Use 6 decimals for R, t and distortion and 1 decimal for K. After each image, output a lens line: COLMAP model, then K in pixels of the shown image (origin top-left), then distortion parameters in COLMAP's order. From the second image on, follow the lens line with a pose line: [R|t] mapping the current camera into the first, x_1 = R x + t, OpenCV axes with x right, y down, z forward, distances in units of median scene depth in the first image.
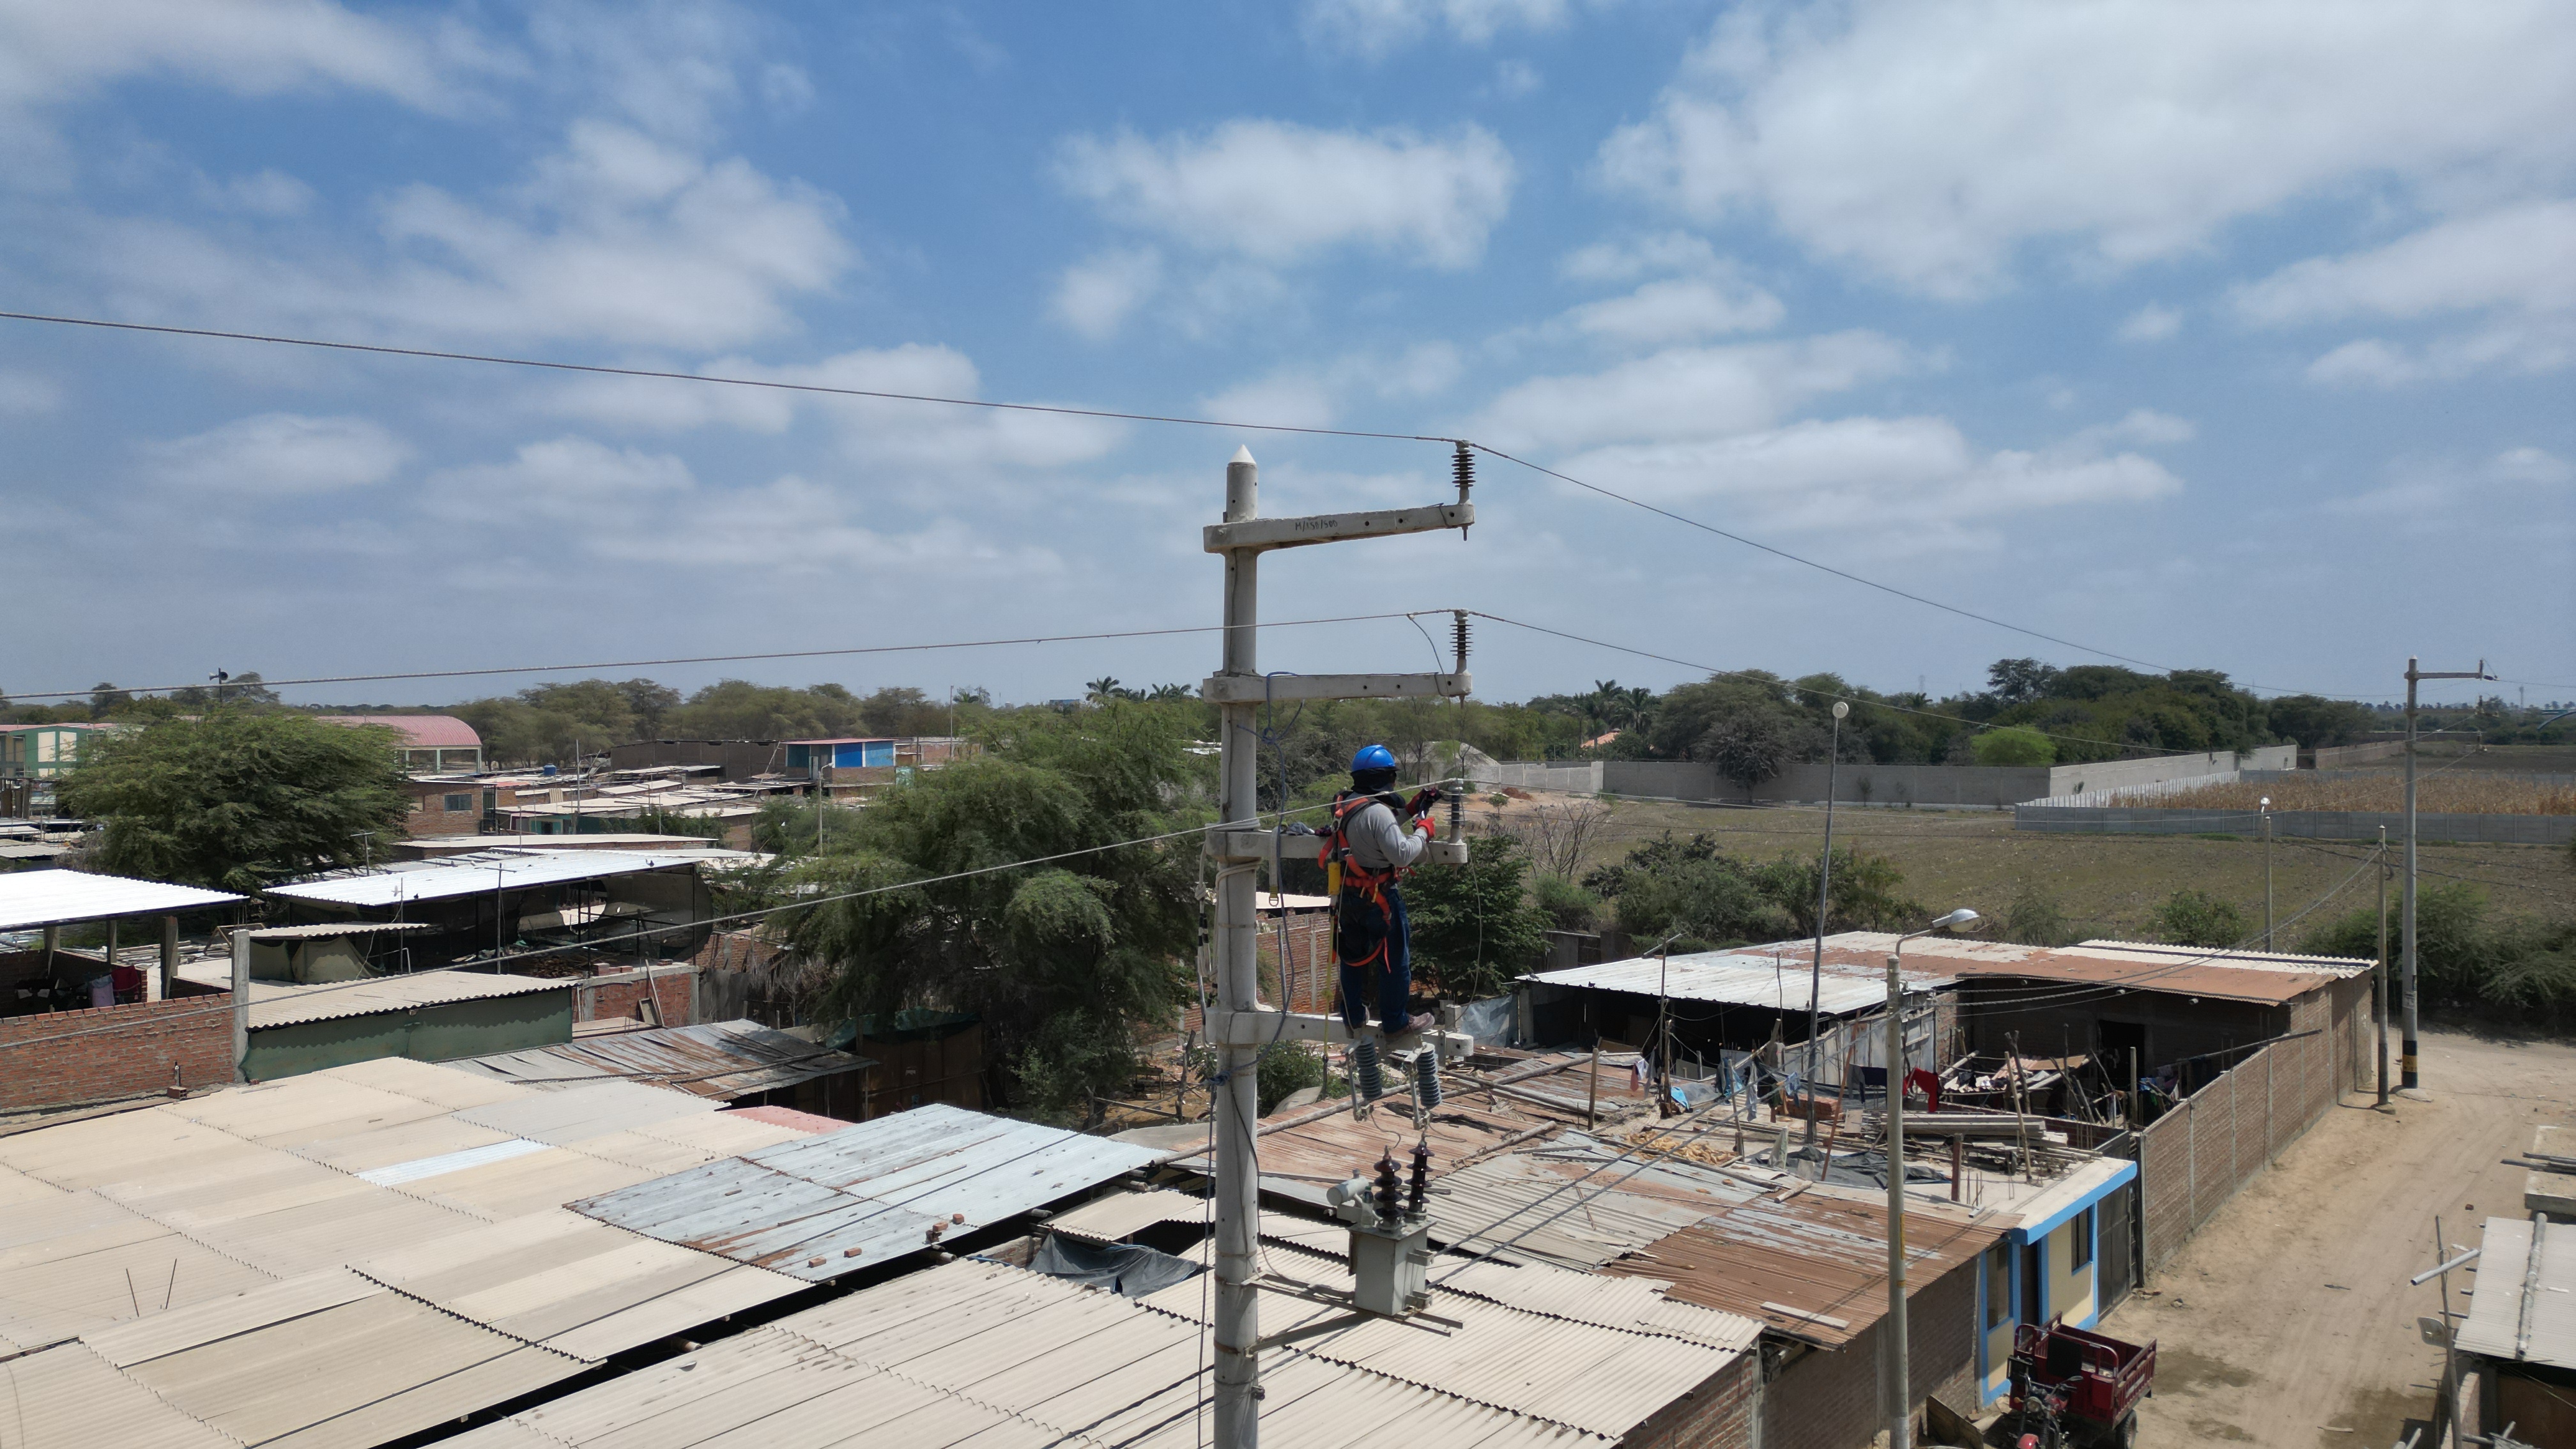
lens RADIAL K [[1799.4, 0, 1277.2], [0, 1799.4, 718.8], [0, 0, 1]] dist [0.043707, -0.017839]
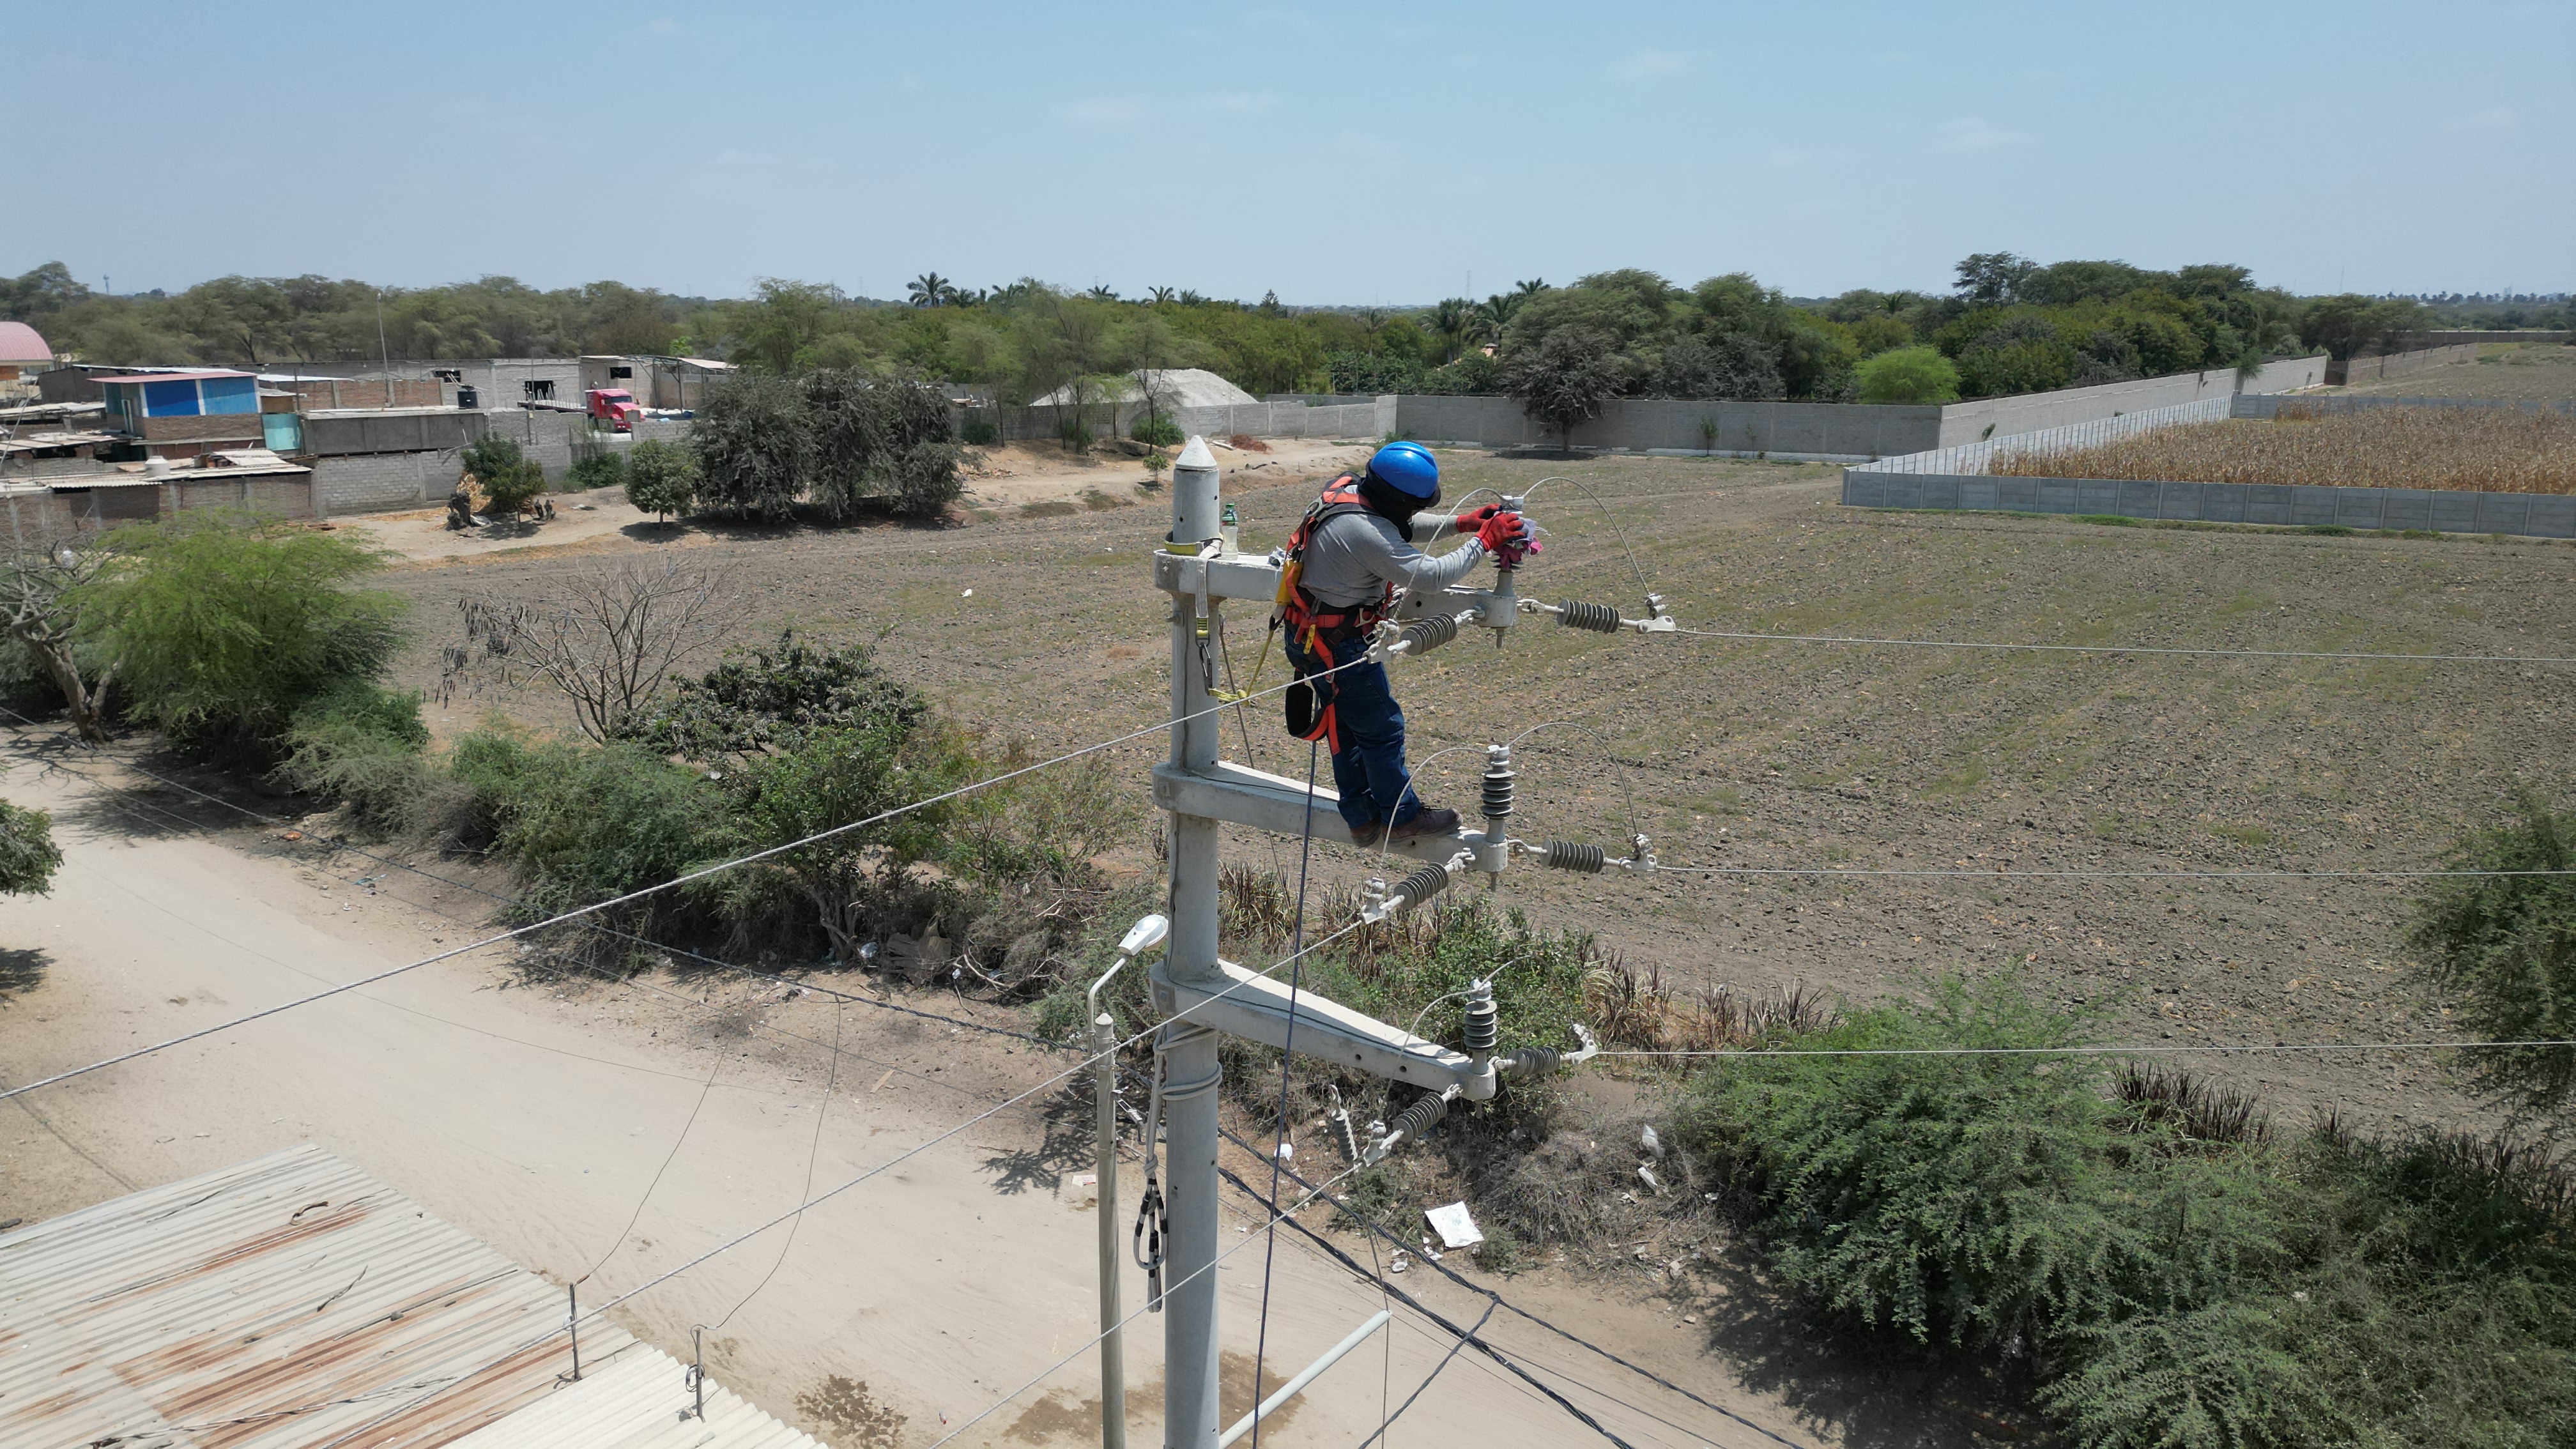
lens RADIAL K [[1799.4, 0, 1307.6], [0, 1799.4, 737.6], [0, 0, 1]] dist [0.043707, -0.017839]
pose [[0.999917, 0.003630, -0.012386, 0.626115], [-0.000698, 0.973435, 0.228964, -0.042577], [0.012888, -0.228936, 0.973356, 0.837618]]
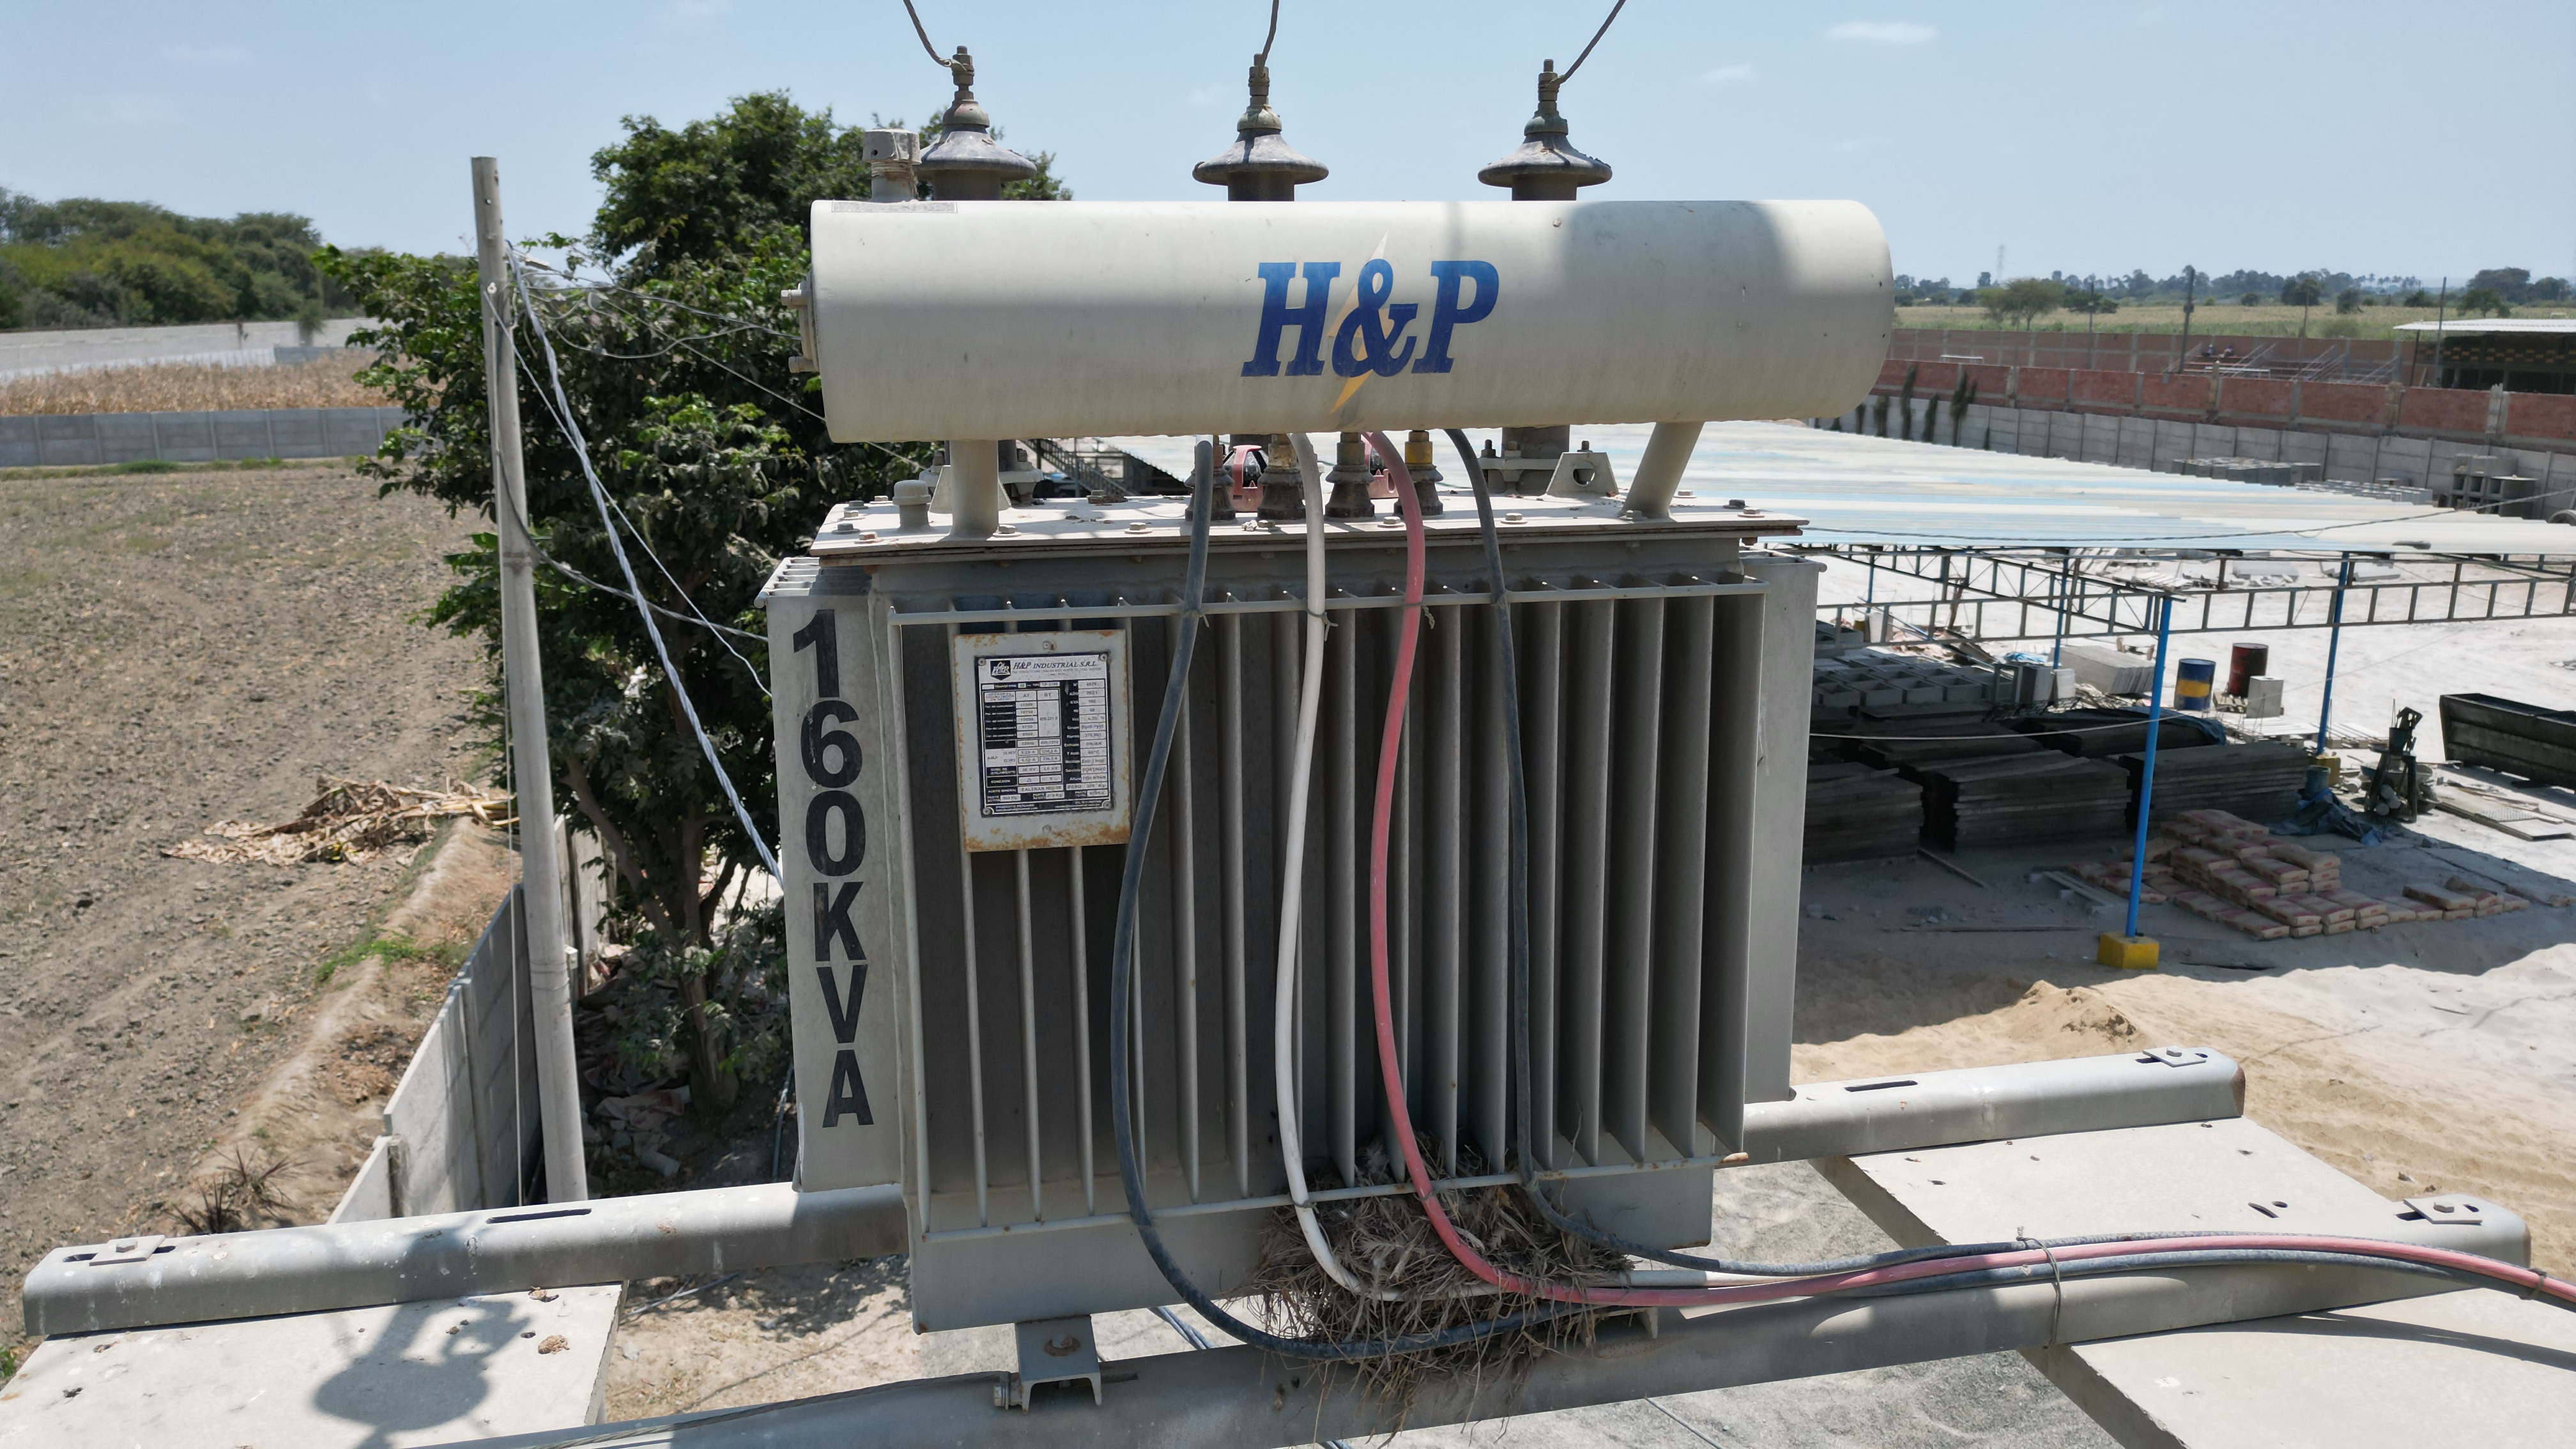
lens RADIAL K [[1799.4, 0, 1292.7], [0, 1799.4, 713.8], [0, 0, 1]] dist [0.043707, -0.017839]
pose [[0.657912, -0.173061, 0.732941, 1.171234], [0.007602, 0.974714, 0.223325, 0.054372], [-0.753057, -0.141356, 0.642592, 1.040977]]
